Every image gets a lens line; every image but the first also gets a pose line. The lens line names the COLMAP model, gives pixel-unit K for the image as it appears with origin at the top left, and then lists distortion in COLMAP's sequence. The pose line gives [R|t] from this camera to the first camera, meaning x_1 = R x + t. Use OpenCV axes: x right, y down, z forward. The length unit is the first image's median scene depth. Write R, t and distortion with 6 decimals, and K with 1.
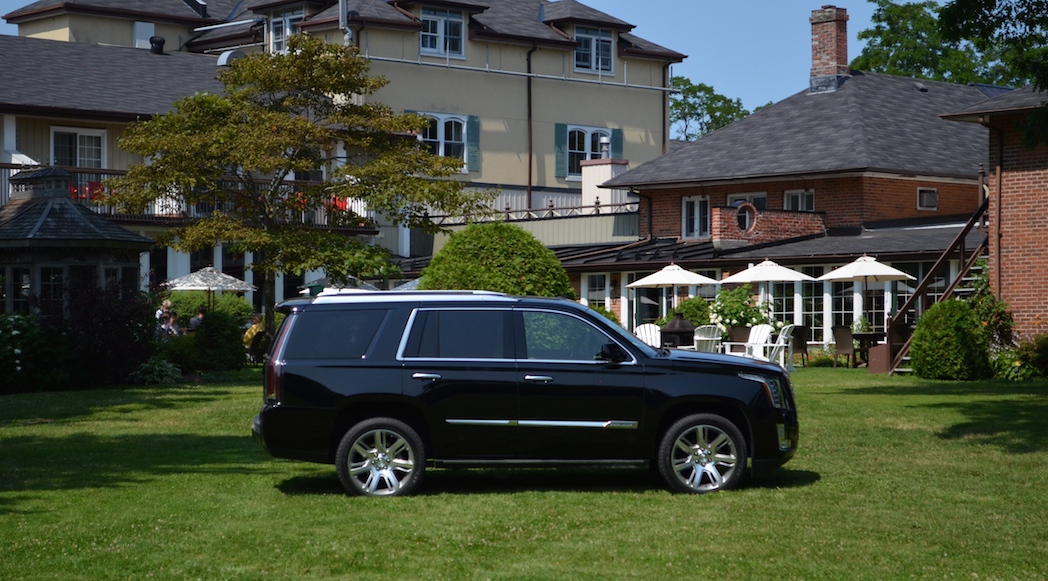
lens RADIAL K [[2307.1, 0, 524.9], [0, 2307.1, 392.4], [0, 0, 1]] dist [0.019796, -0.151657]
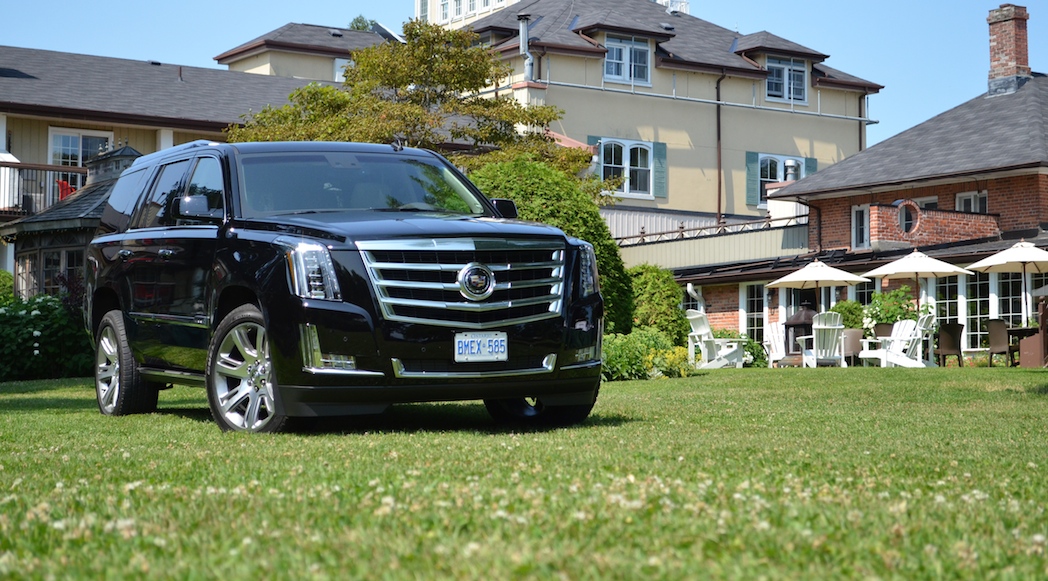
lens RADIAL K [[2006.6, 0, 524.0], [0, 2006.6, 290.5], [0, 0, 1]] dist [0.032716, -0.256534]
pose [[0.989655, -0.003635, -0.143425, 0.055134], [-0.008024, 0.996712, -0.080630, 0.018566], [0.143246, 0.080947, 0.986371, 0.173261]]
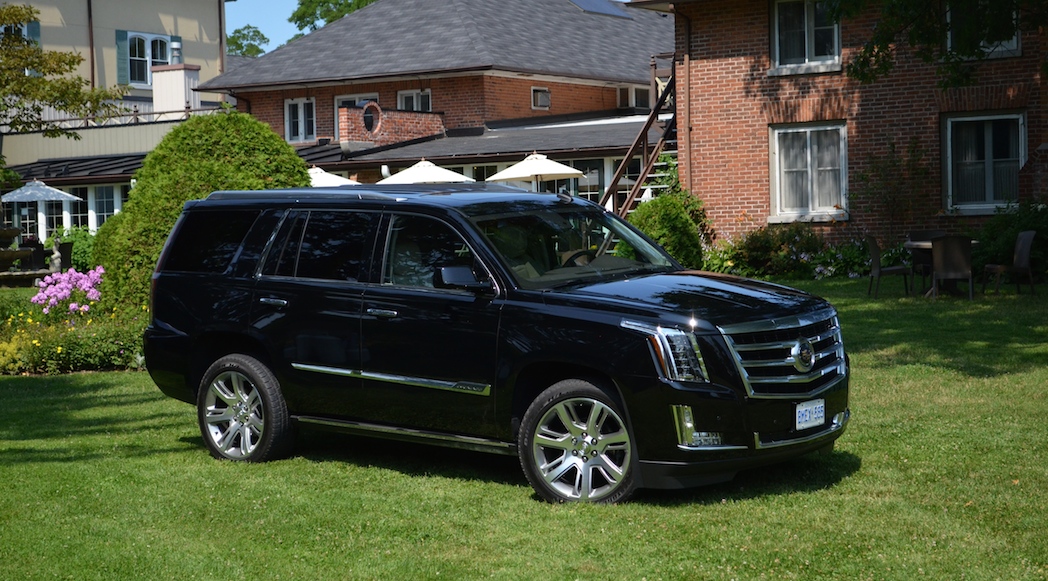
lens RADIAL K [[2006.6, 0, 524.0], [0, 2006.6, 290.5], [0, 0, 1]] dist [0.032716, -0.256534]
pose [[0.965083, -0.032399, 0.259933, -0.058686], [0.031967, 0.999472, 0.005888, -0.006412], [-0.259986, 0.002627, 0.965609, 0.165508]]
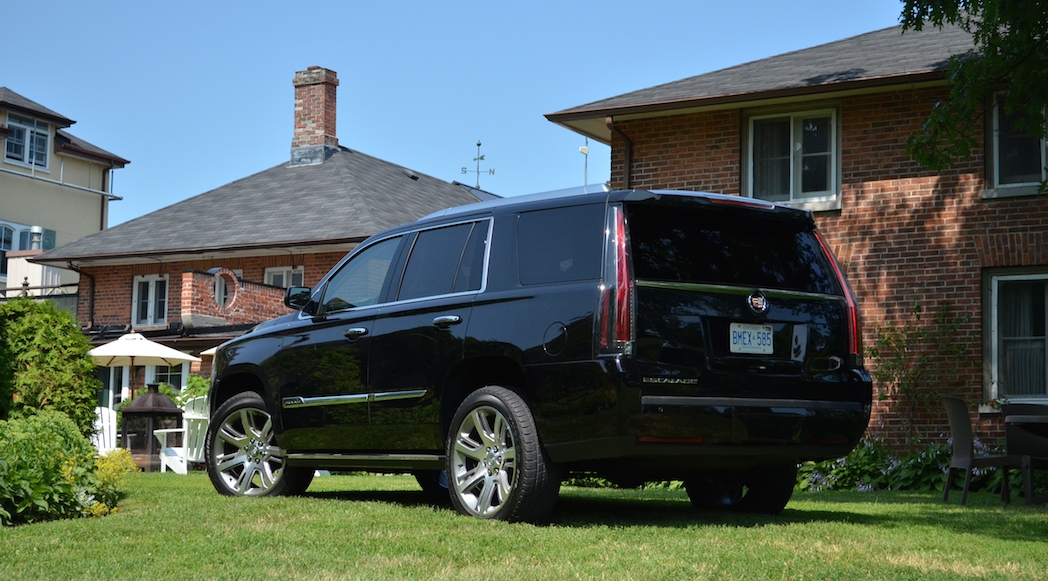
lens RADIAL K [[1746.2, 0, 525.4], [0, 1746.2, 319.9], [0, 0, 1]] dist [0.001671, 0.012153]
pose [[0.950022, 0.052334, 0.307764, 0.010396], [-0.014628, 0.992228, -0.123569, 0.005822], [-0.311839, 0.112891, 0.943404, 0.385653]]
